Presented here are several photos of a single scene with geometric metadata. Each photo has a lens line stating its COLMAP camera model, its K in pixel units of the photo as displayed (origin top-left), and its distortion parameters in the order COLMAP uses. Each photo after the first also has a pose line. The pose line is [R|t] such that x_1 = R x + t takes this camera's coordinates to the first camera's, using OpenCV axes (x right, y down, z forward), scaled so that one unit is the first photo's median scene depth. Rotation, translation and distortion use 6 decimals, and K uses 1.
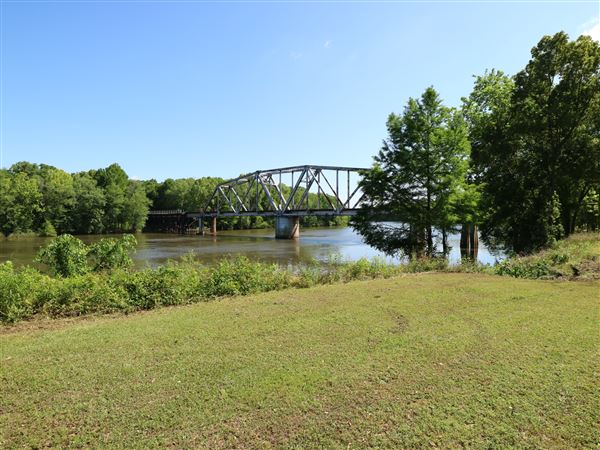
lens RADIAL K [[362.4, 0, 300.0], [0, 362.4, 225.0], [0, 0, 1]] dist [-0.039156, 0.000514]
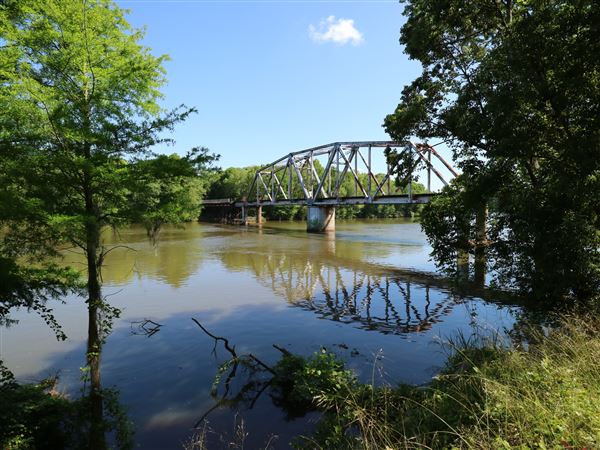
lens RADIAL K [[362.4, 0, 300.0], [0, 362.4, 225.0], [0, 0, 1]] dist [-0.039156, 0.000514]
pose [[0.947641, 0.018215, -0.318816, 0.174603], [-0.009497, 0.999538, 0.028879, -0.002009], [0.319195, -0.024339, 0.947376, 0.168912]]
